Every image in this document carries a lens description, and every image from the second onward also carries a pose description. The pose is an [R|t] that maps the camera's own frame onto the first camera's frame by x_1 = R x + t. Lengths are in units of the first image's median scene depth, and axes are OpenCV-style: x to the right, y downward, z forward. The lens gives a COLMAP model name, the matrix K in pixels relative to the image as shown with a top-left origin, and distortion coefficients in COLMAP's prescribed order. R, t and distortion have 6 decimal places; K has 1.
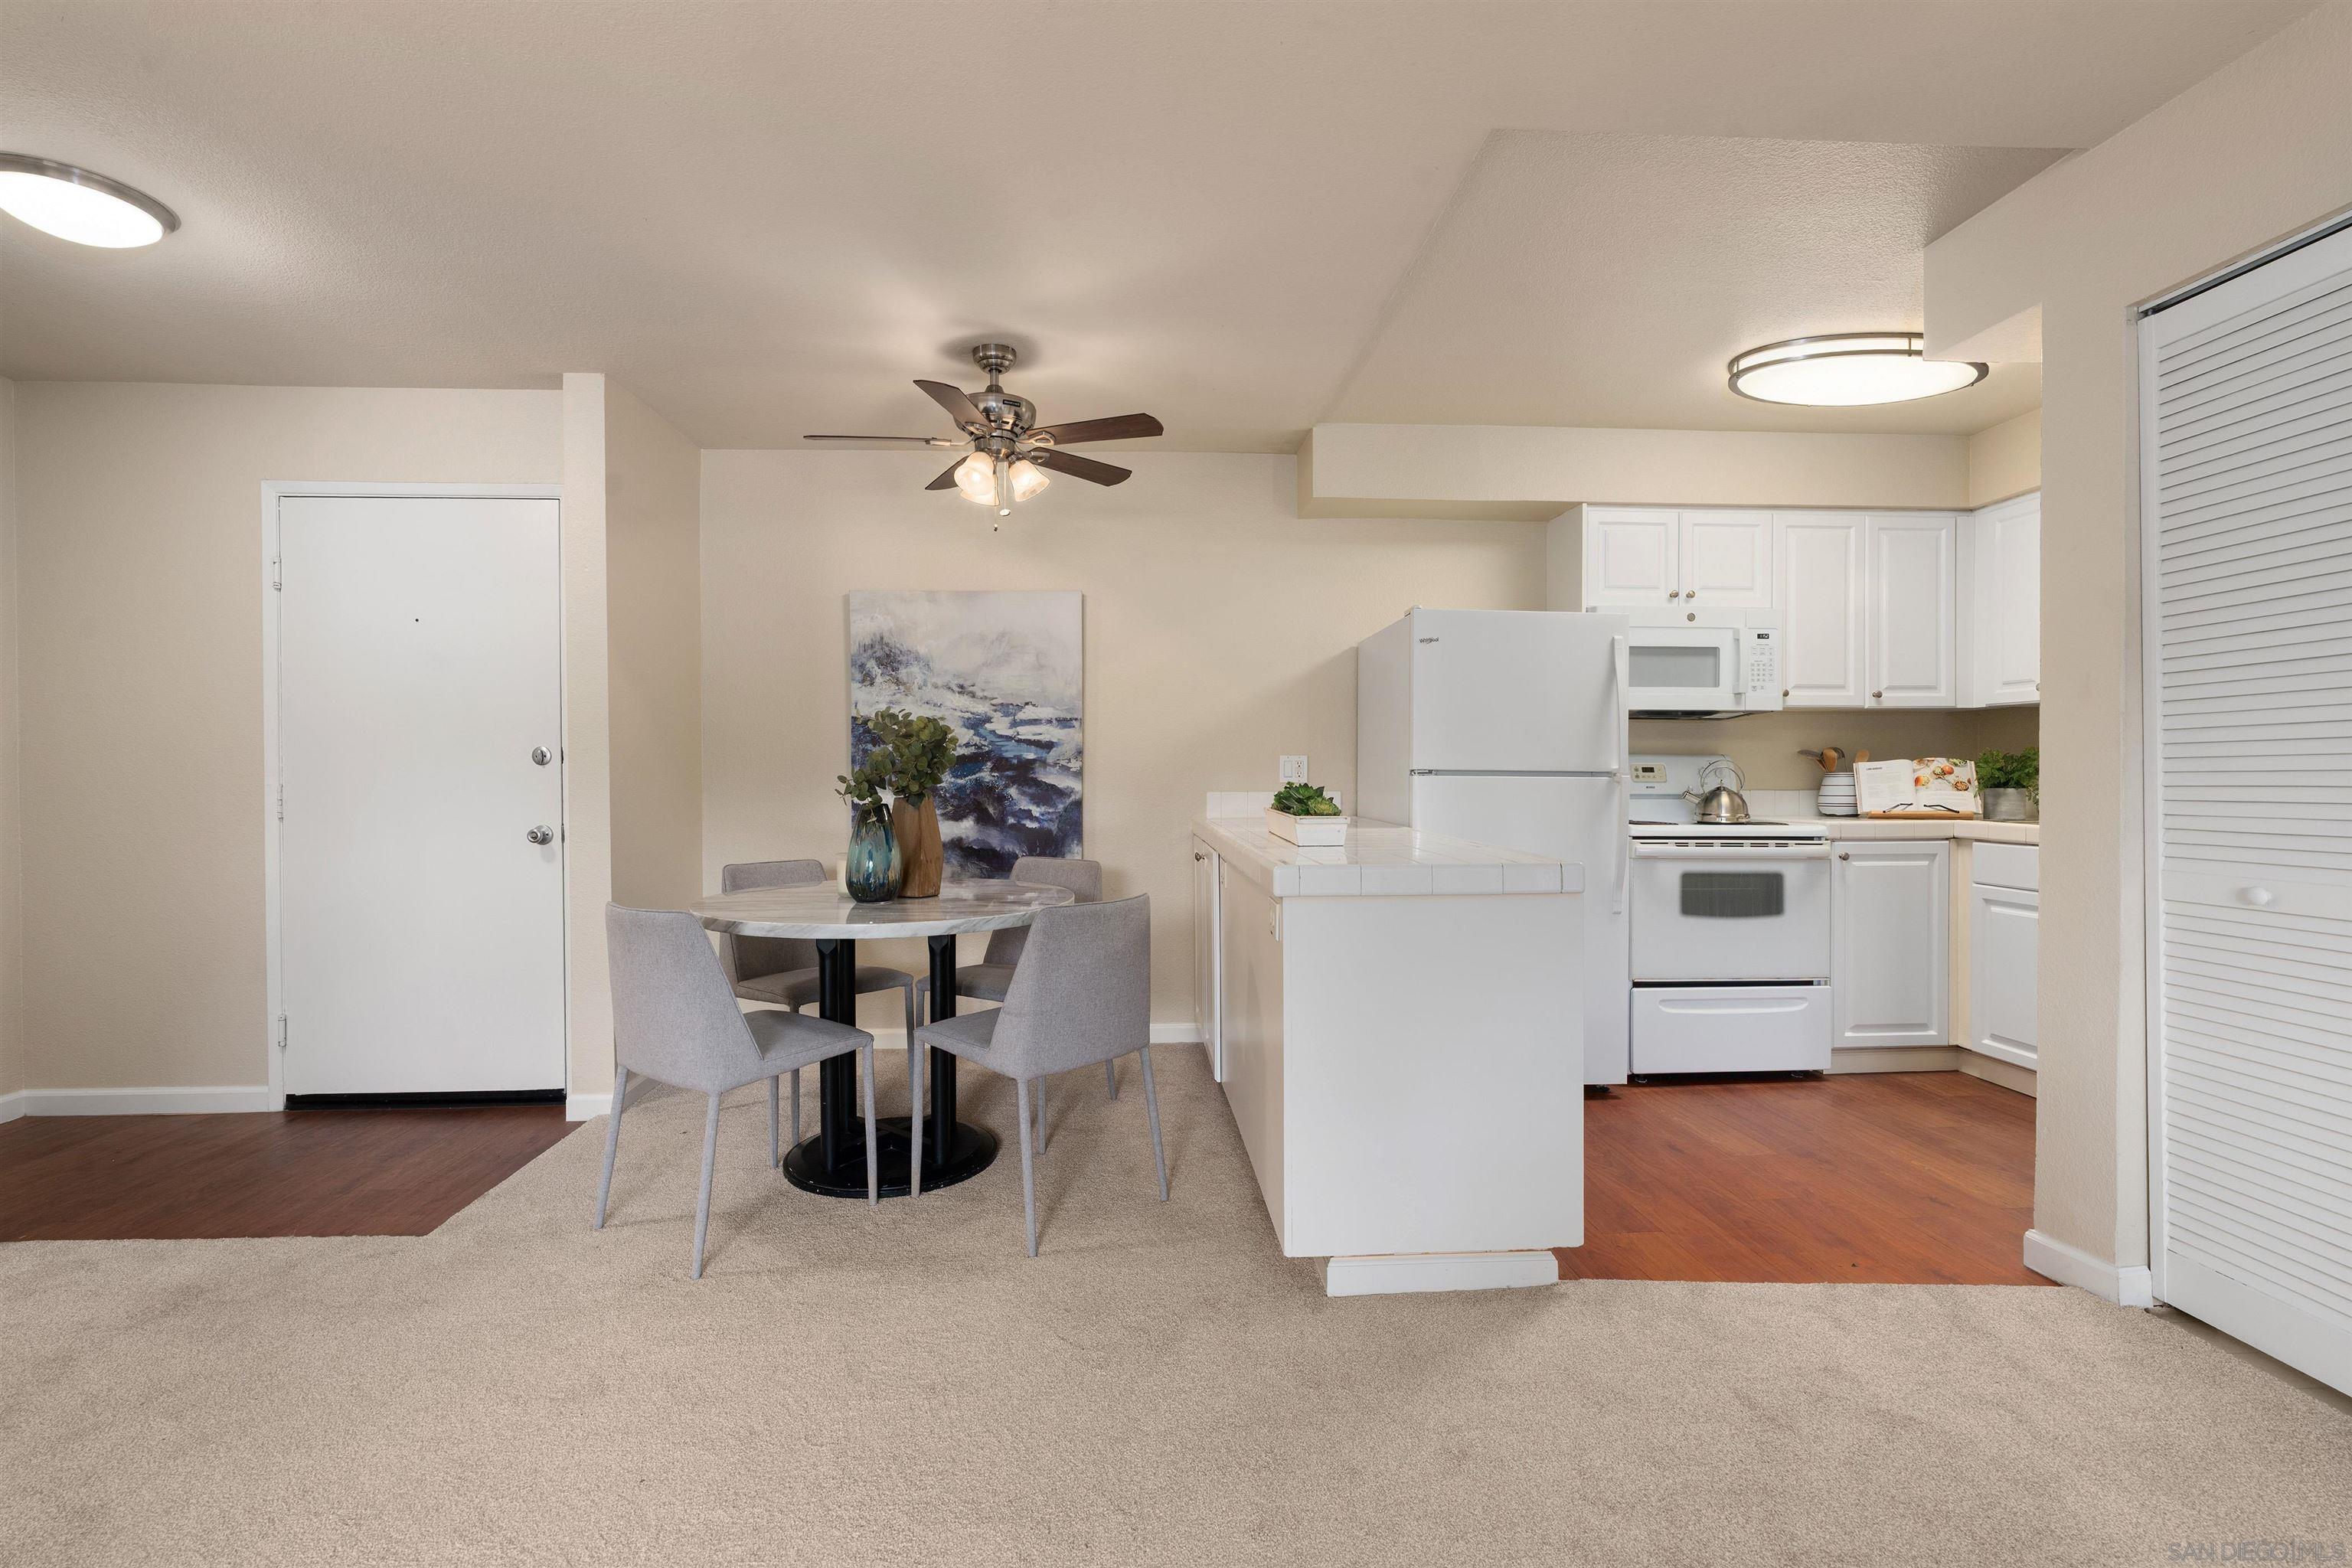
lens RADIAL K [[1052.2, 0, 1173.8], [0, 1052.2, 775.7], [0, 0, 1]] dist [-0.003330, 0.000459]
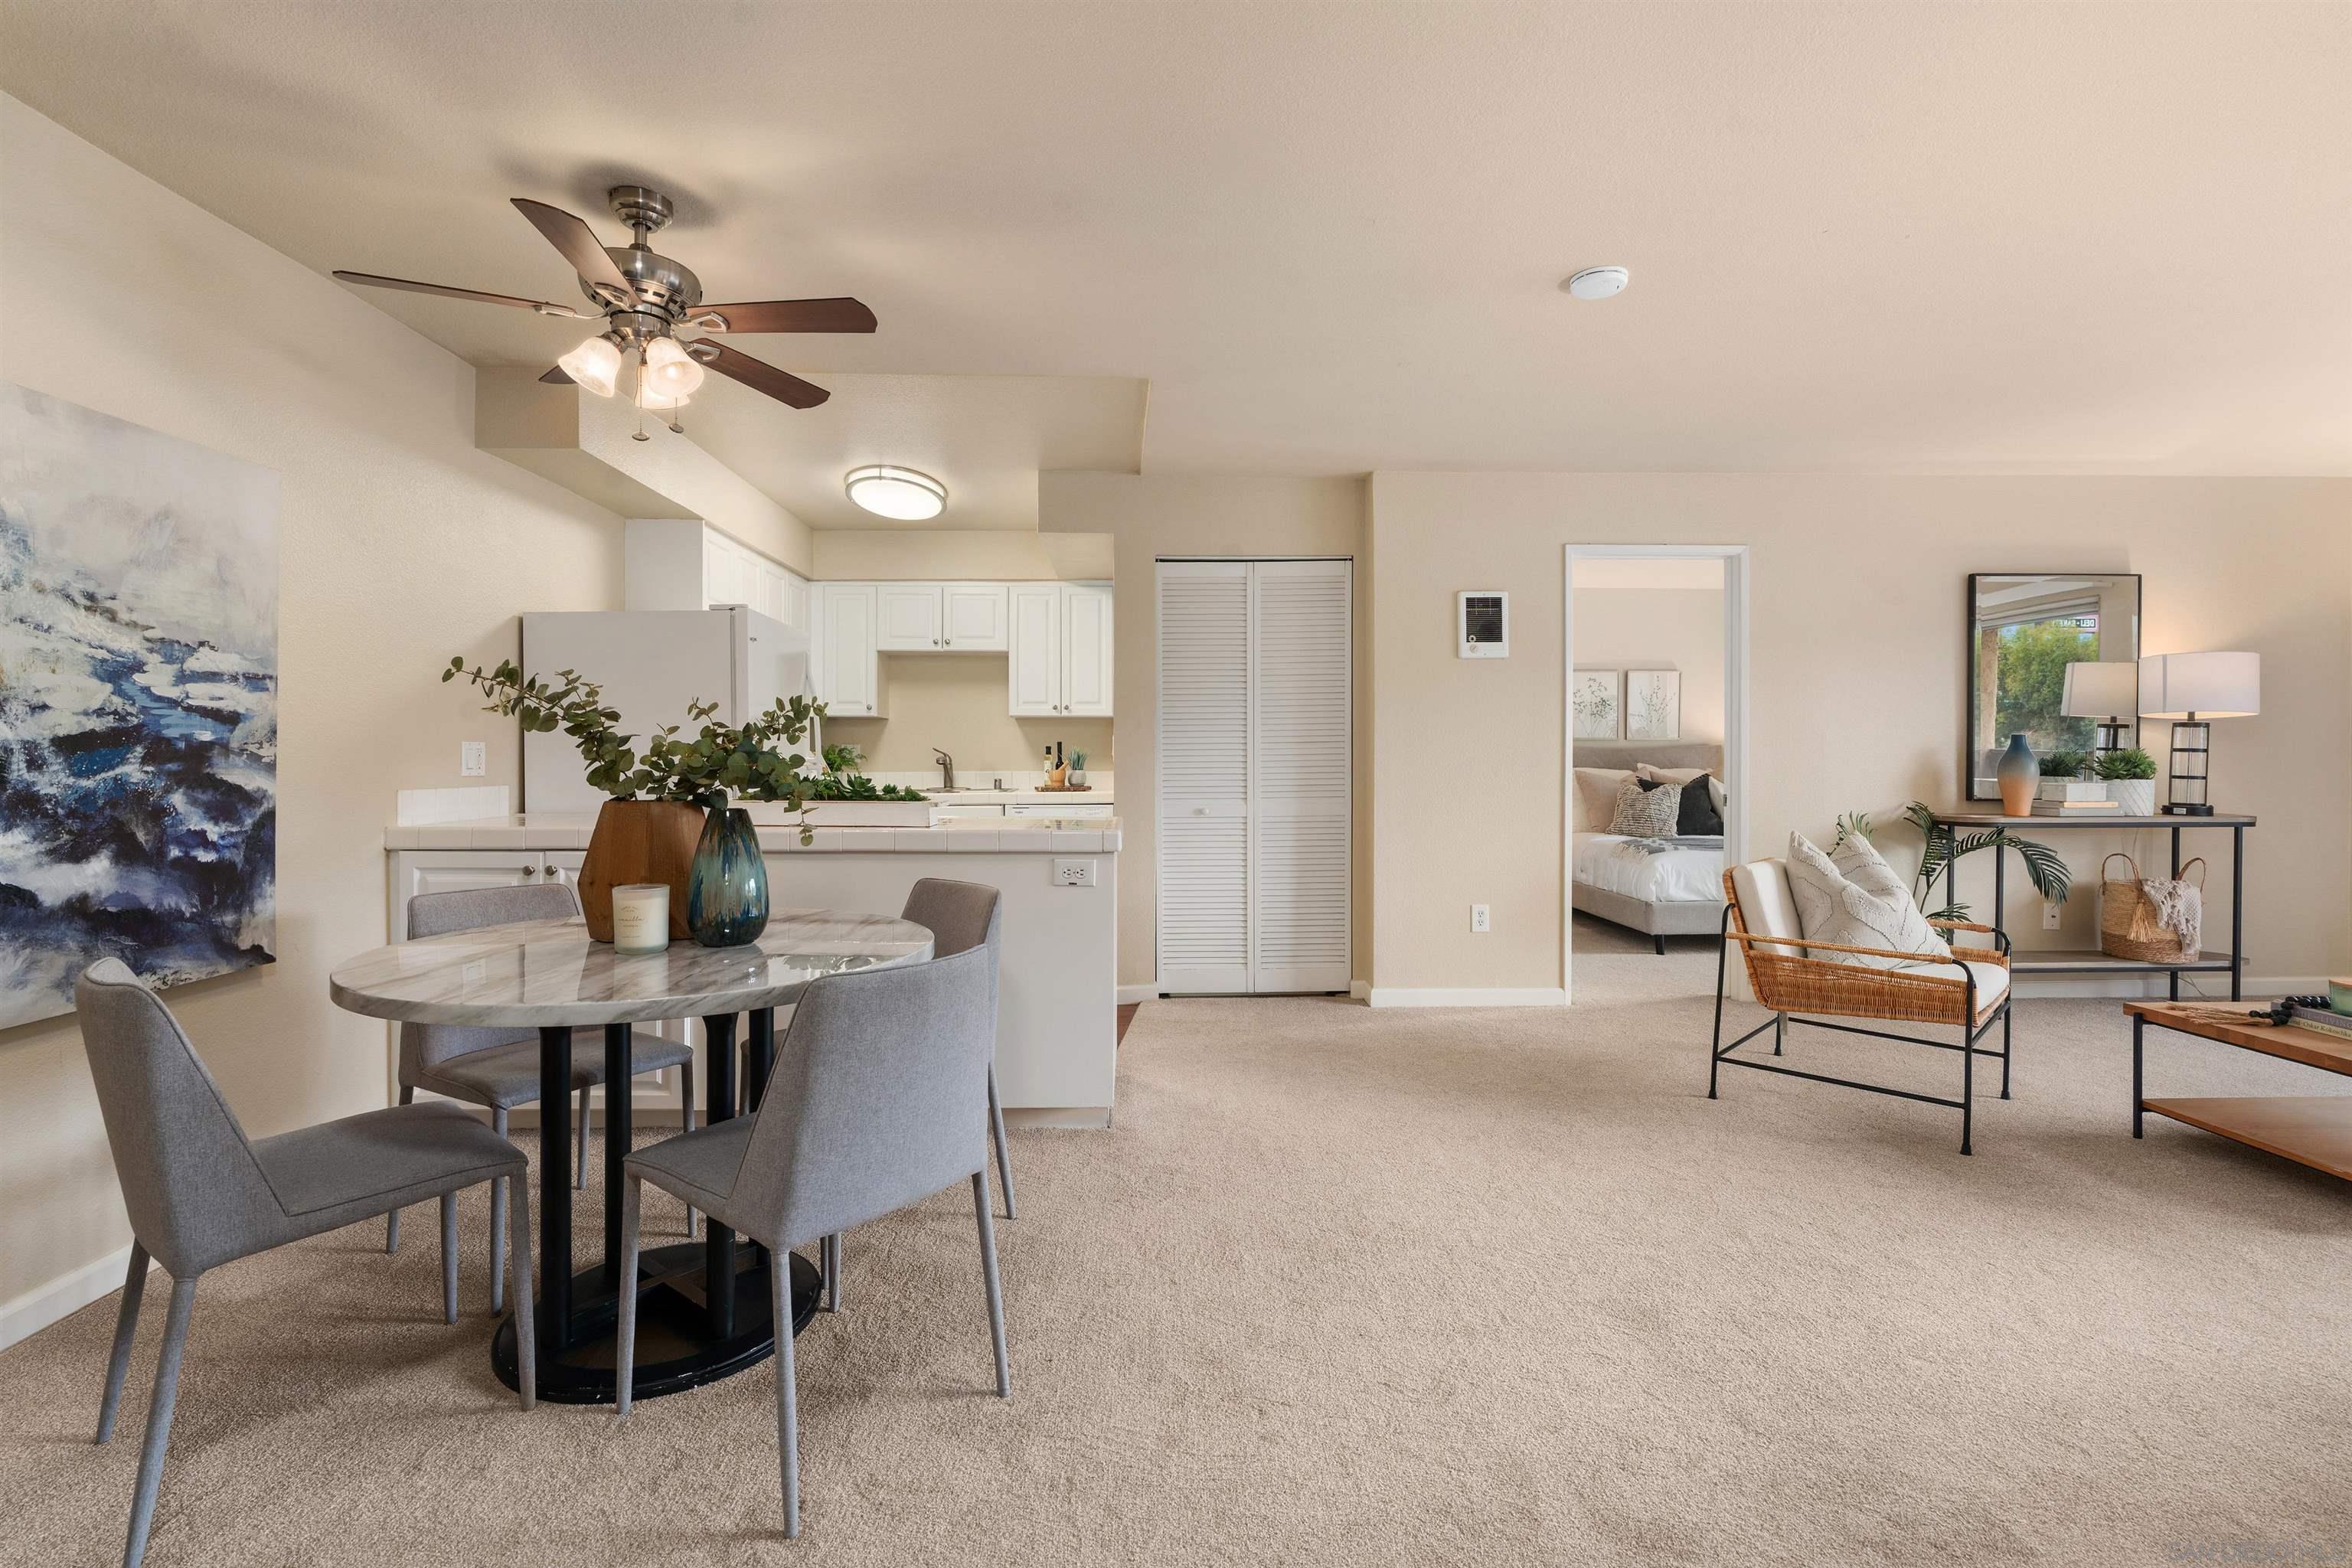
lens RADIAL K [[1066.1, 0, 1165.0], [0, 1066.1, 760.1], [0, 0, 1]] dist [-0.000475, 0.001099]
pose [[0.029107, -0.001544, 0.999575, -0.708290], [0.002040, 0.999997, 0.001485, -0.005593], [-0.999574, 0.001996, 0.029110, 0.470744]]
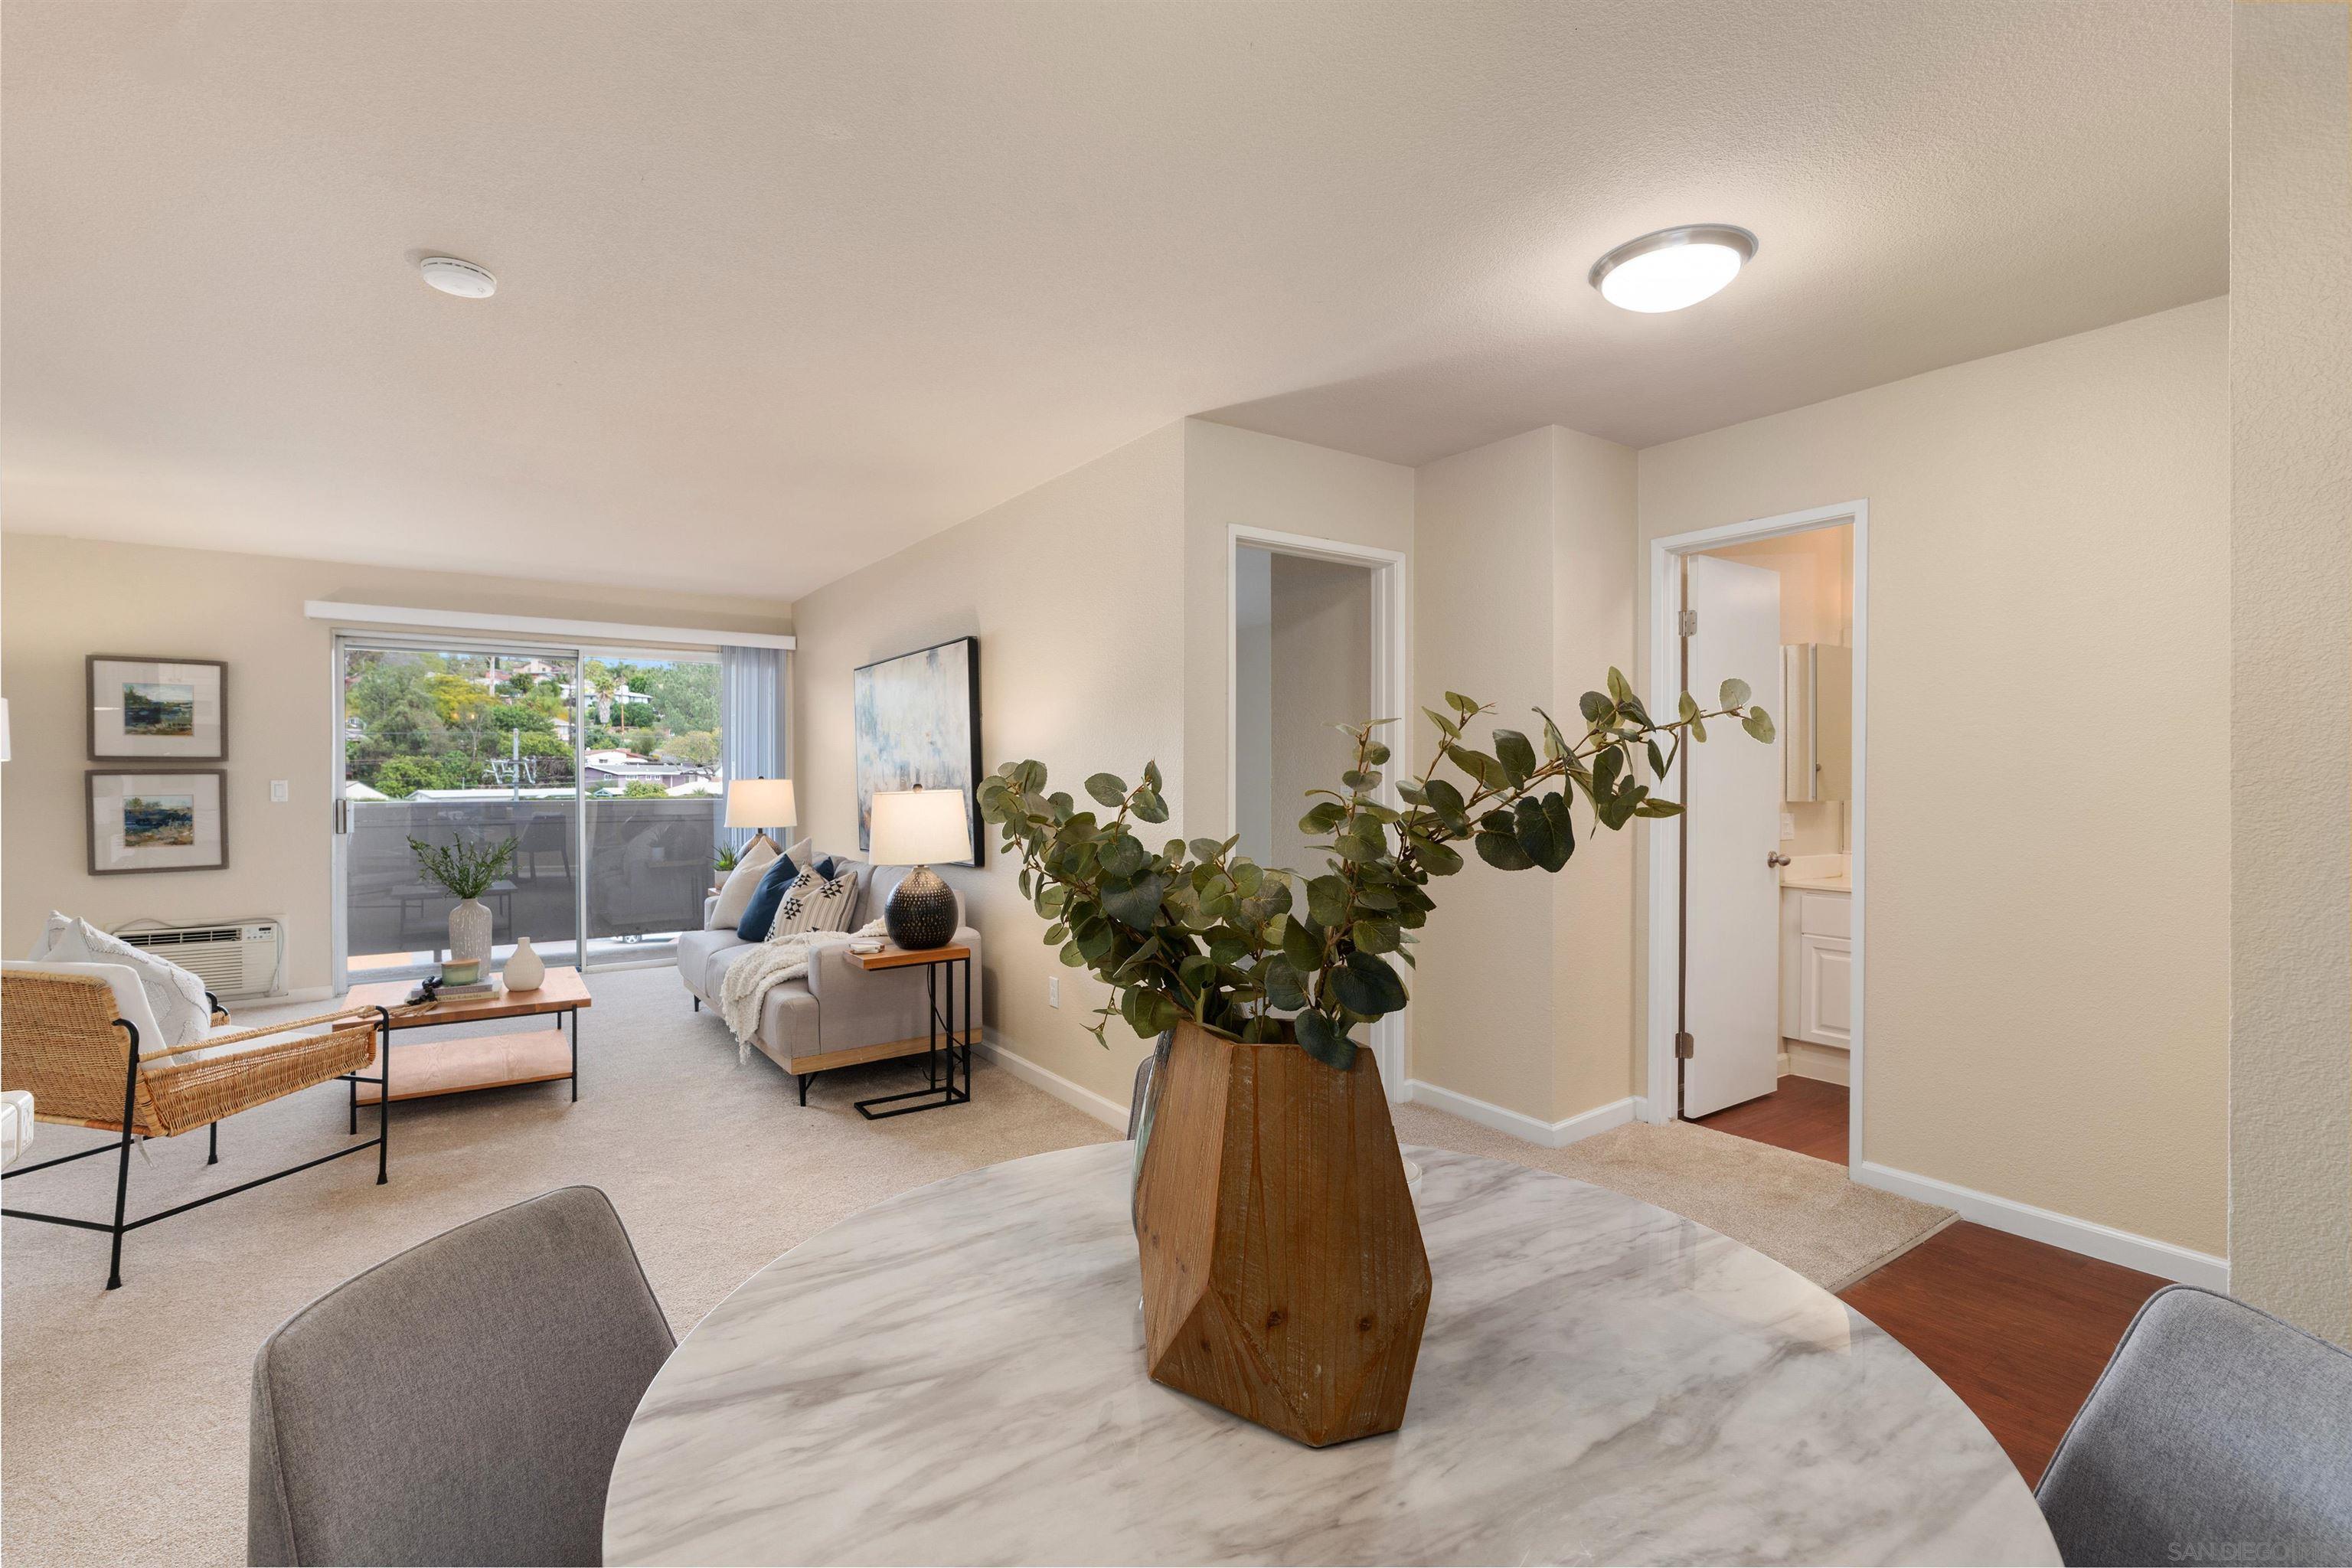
lens RADIAL K [[1048.5, 0, 1167.8], [0, 1048.5, 786.1], [0, 0, 1]] dist [-0.011347, 0.003905]
pose [[-0.857263, 0.006412, -0.514839, -0.063181], [0.000200, 0.999927, 0.012122, -0.036144], [0.514879, 0.010289, -0.857201, 0.900343]]
